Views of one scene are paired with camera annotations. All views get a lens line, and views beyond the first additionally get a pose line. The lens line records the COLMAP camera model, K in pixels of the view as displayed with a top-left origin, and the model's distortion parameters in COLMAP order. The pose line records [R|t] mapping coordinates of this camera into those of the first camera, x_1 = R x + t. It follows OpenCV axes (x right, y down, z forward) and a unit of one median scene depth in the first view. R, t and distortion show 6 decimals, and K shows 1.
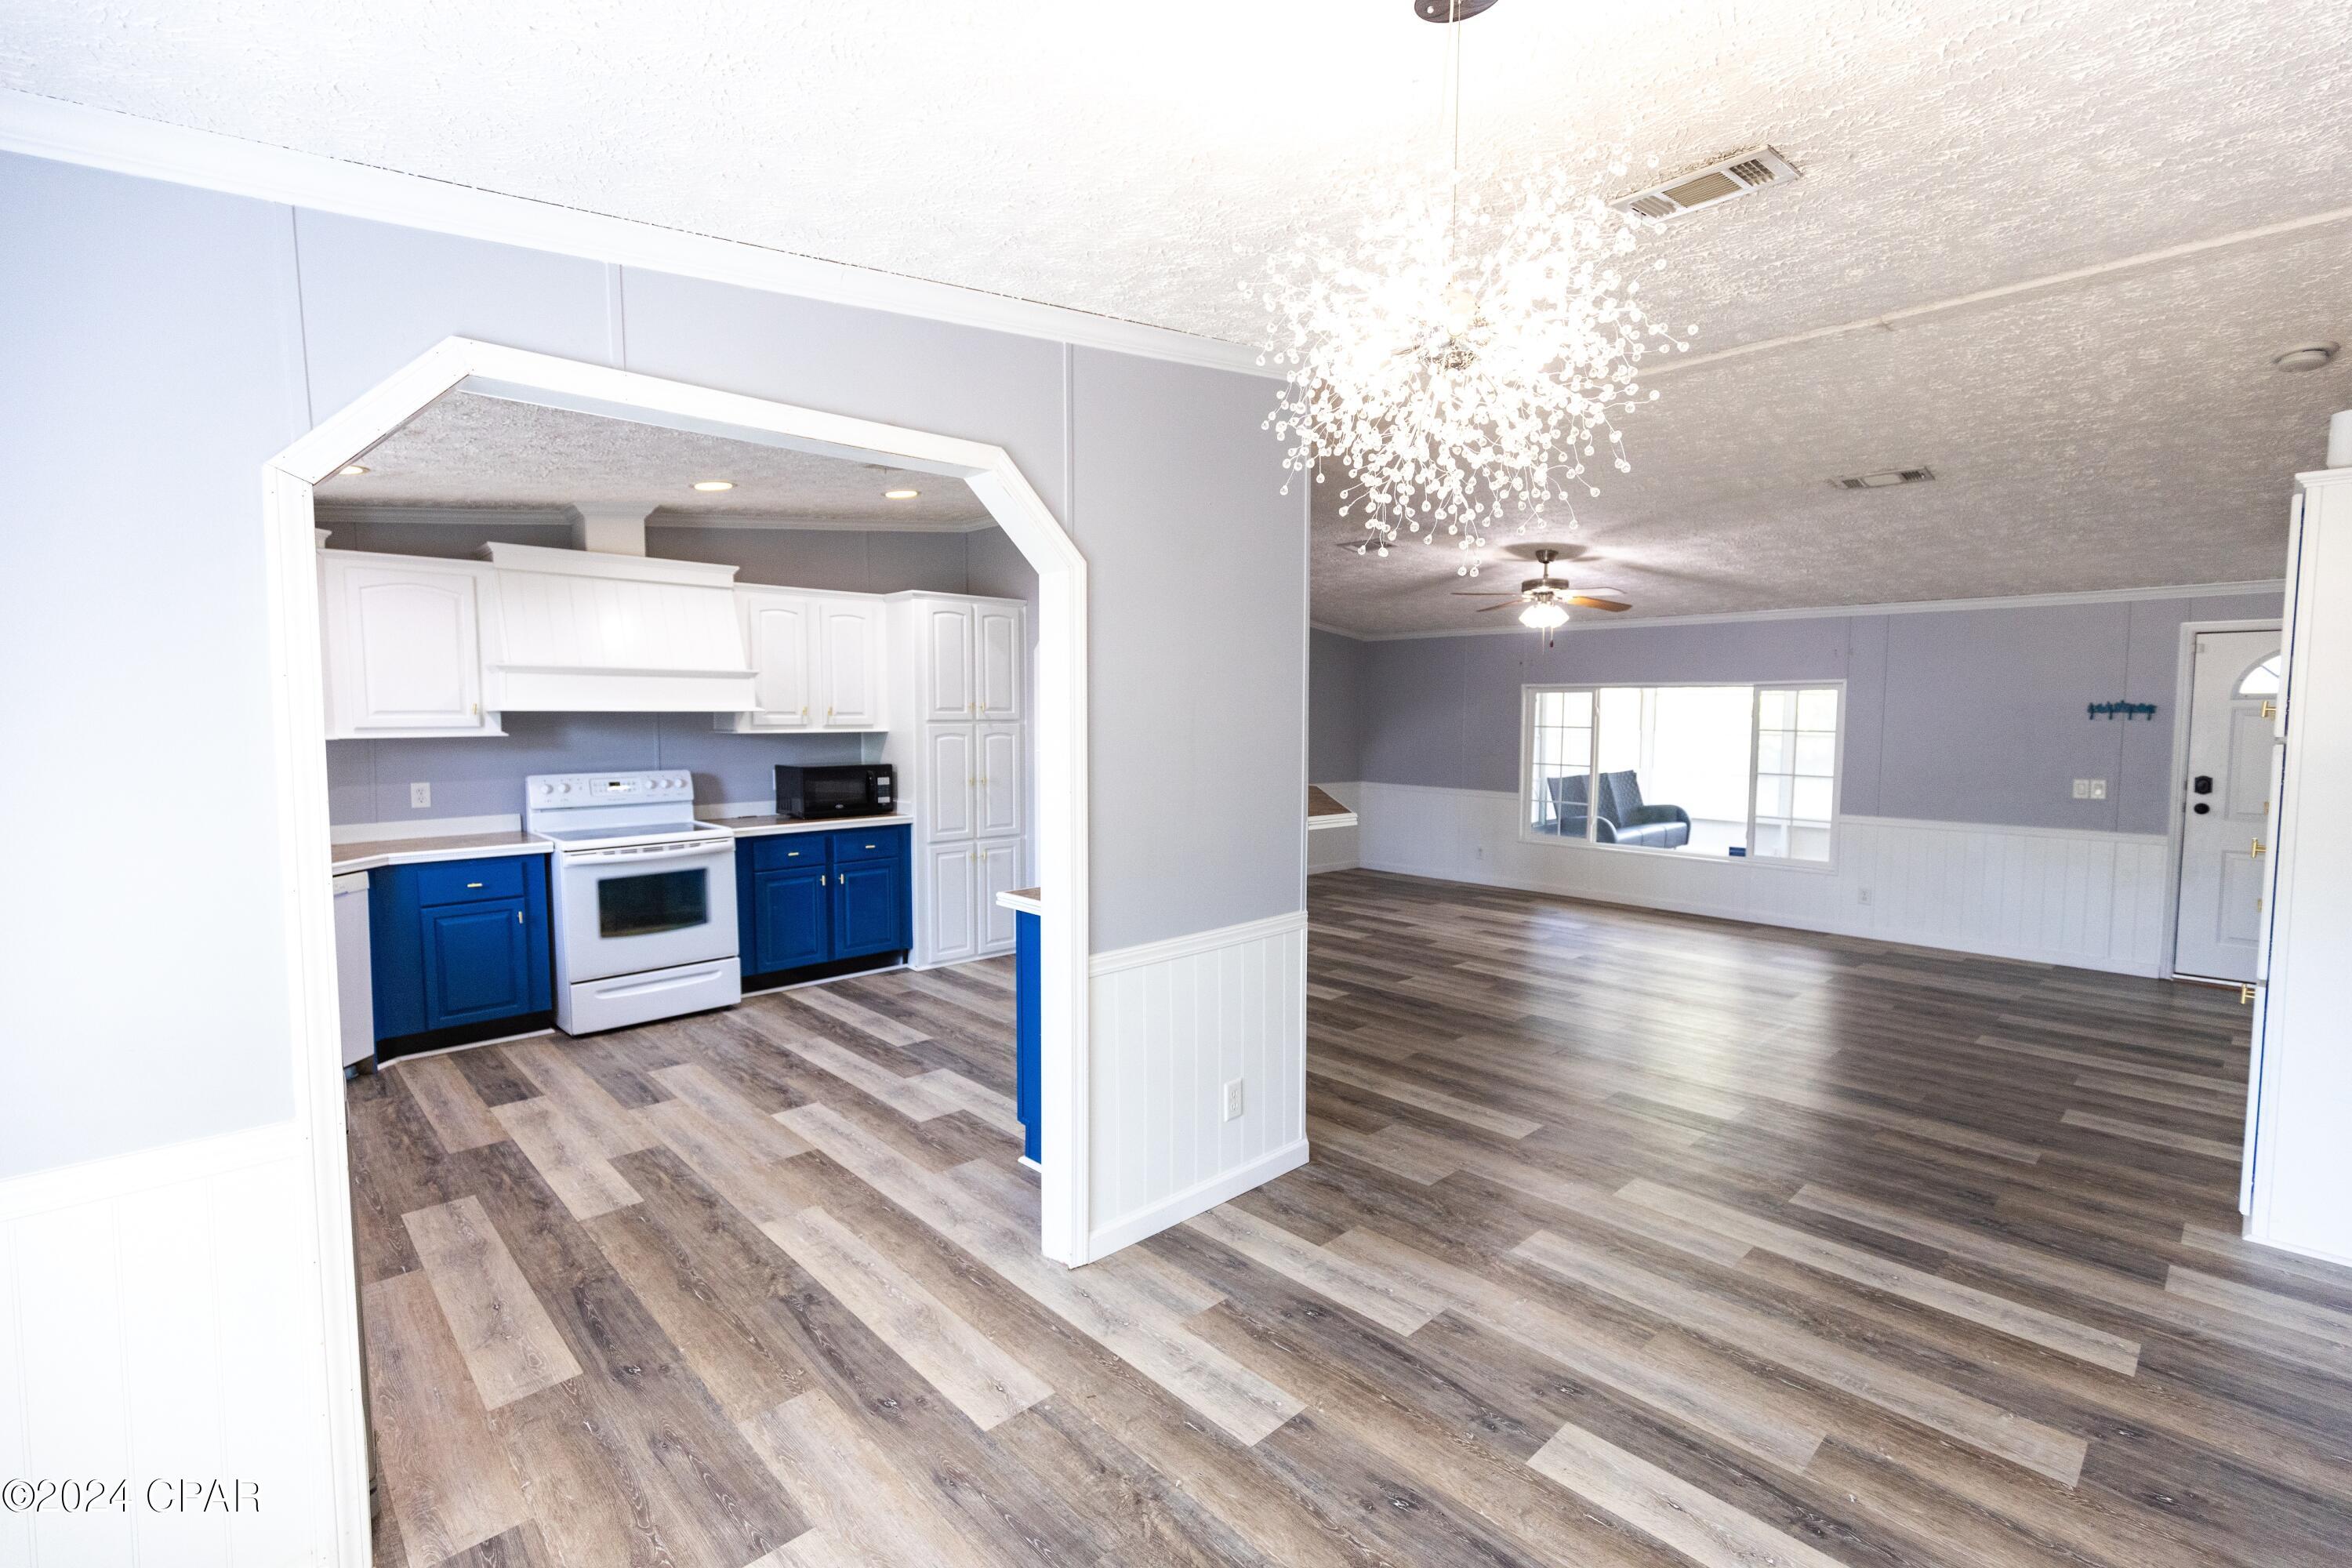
lens RADIAL K [[1051.5, 0, 1181.3], [0, 1051.5, 786.0], [0, 0, 1]] dist [0.006823, -0.001504]
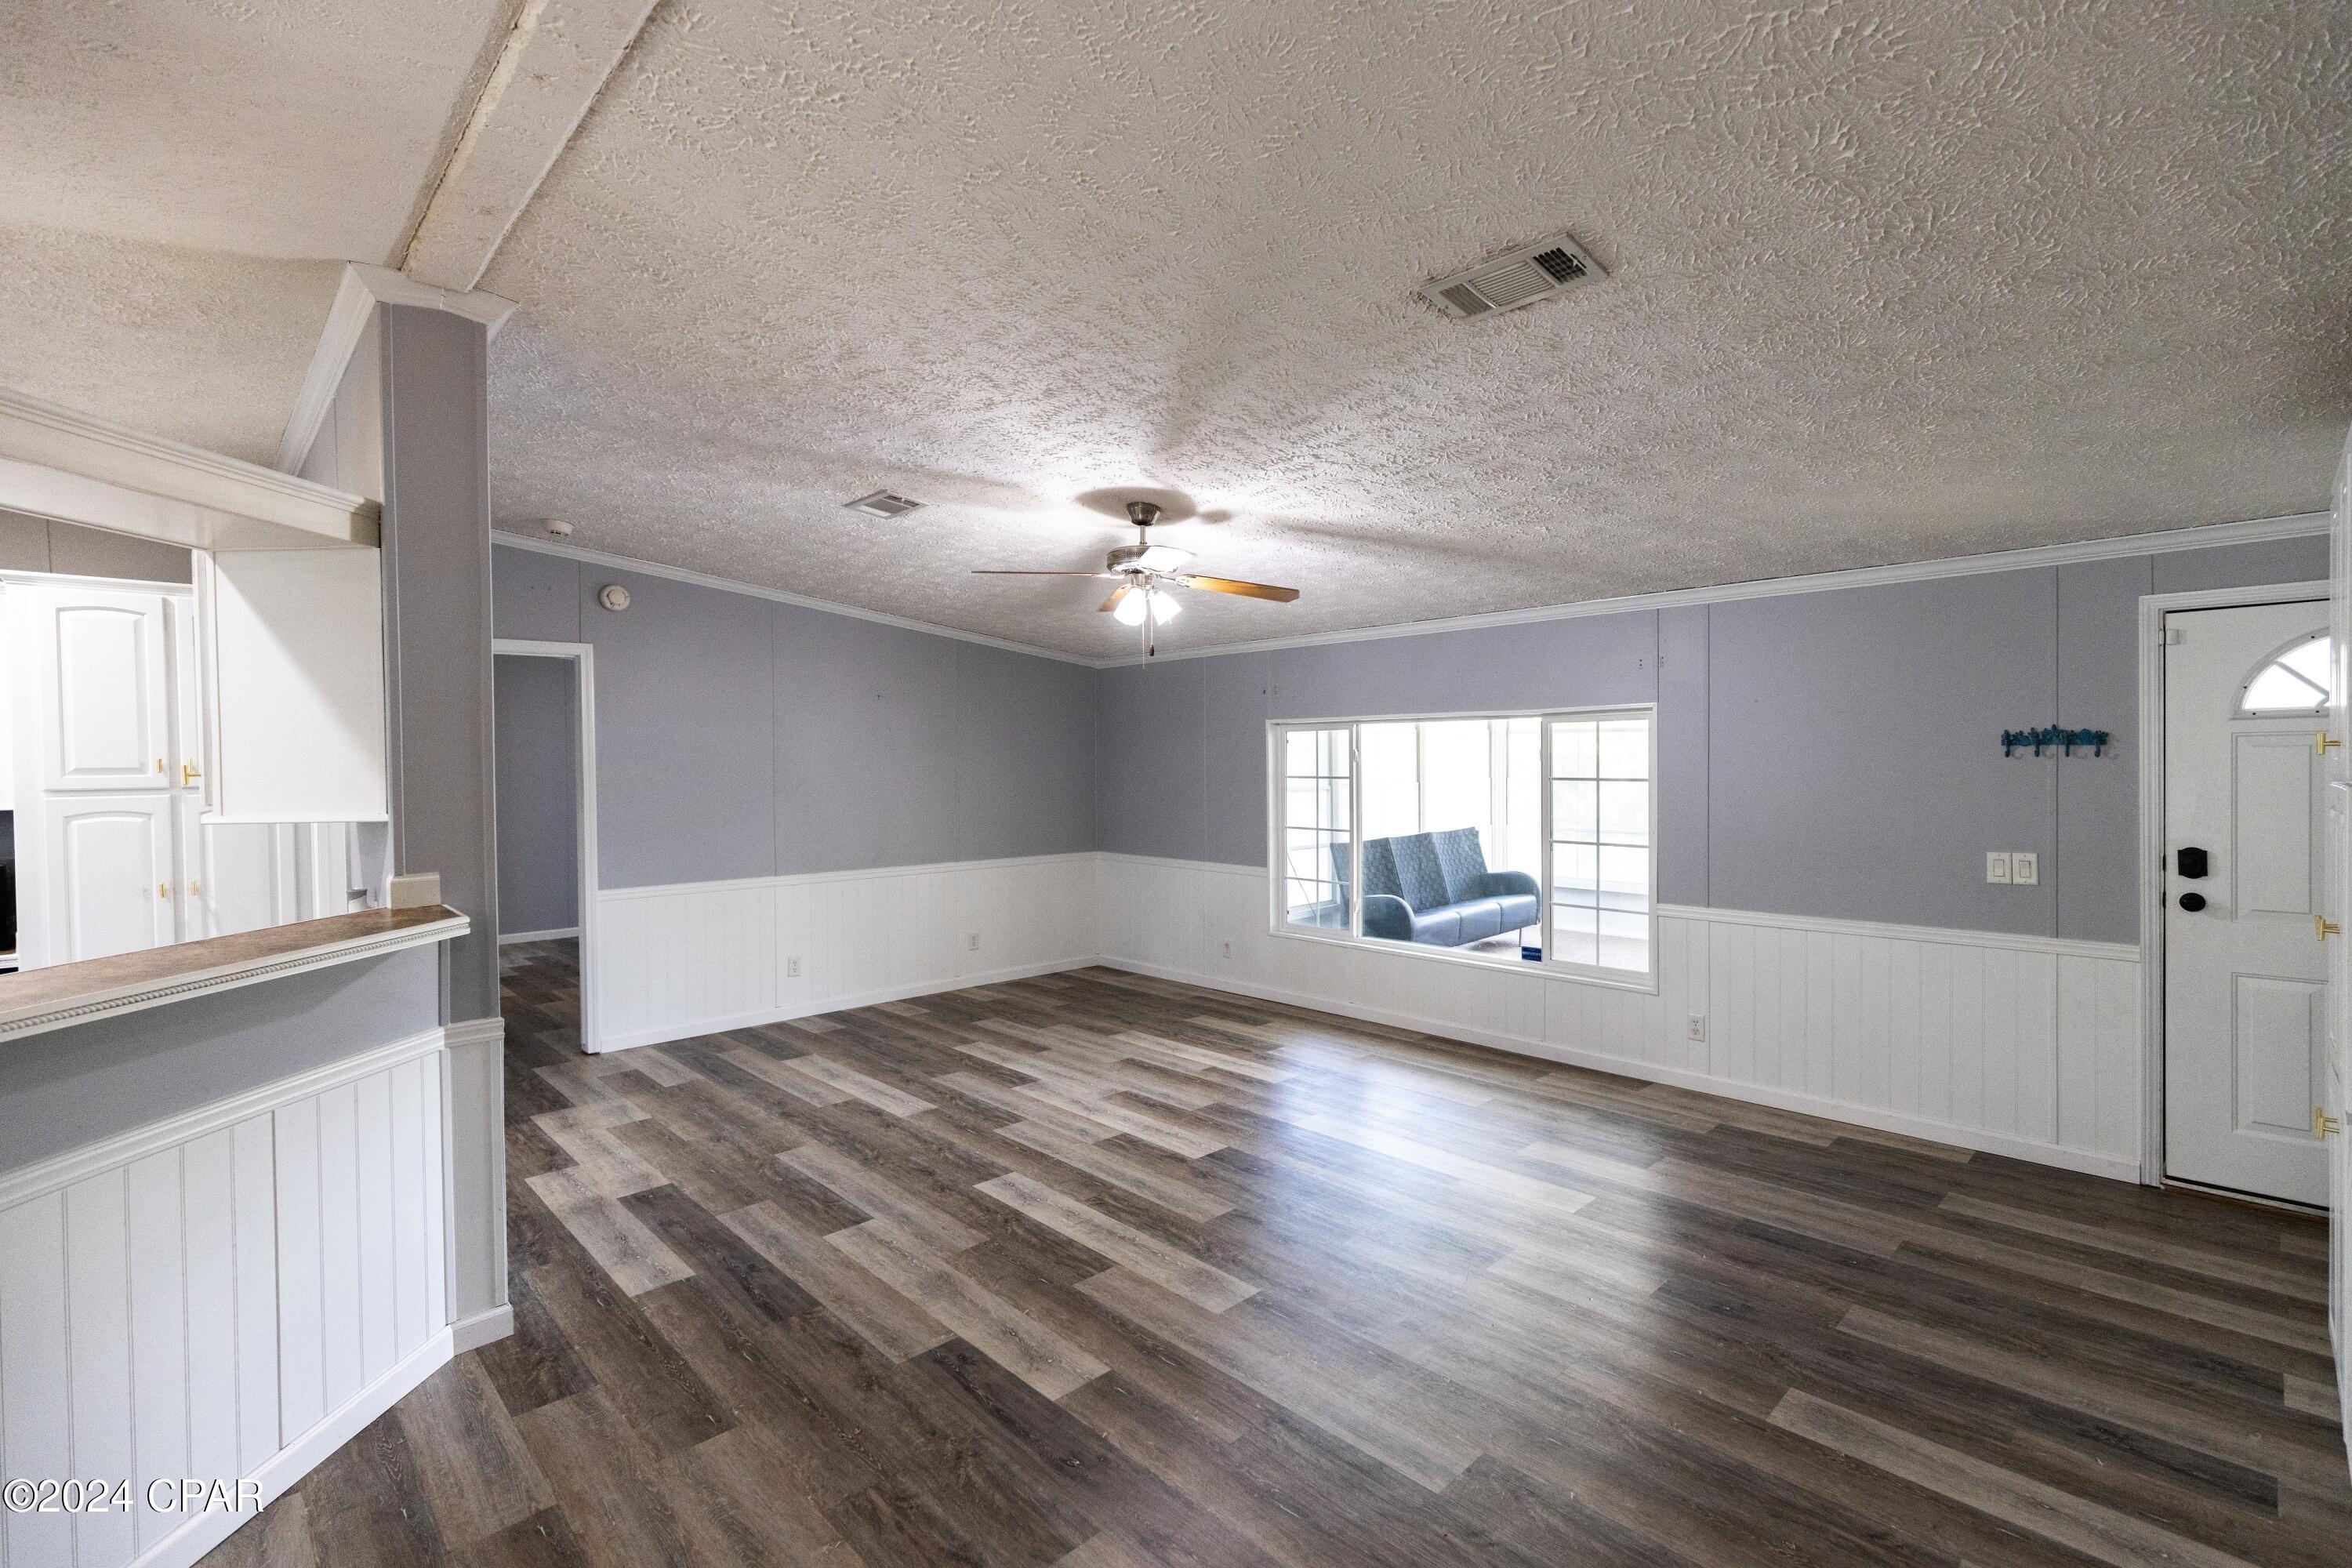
lens RADIAL K [[1051.5, 0, 1191.6], [0, 1051.5, 784.0], [0, 0, 1]] dist [0.006823, -0.001504]
pose [[0.999783, -0.016912, 0.012188, 0.388300], [0.017477, 0.998702, -0.047849, -0.026691], [-0.011363, 0.048052, 0.998780, 0.400895]]
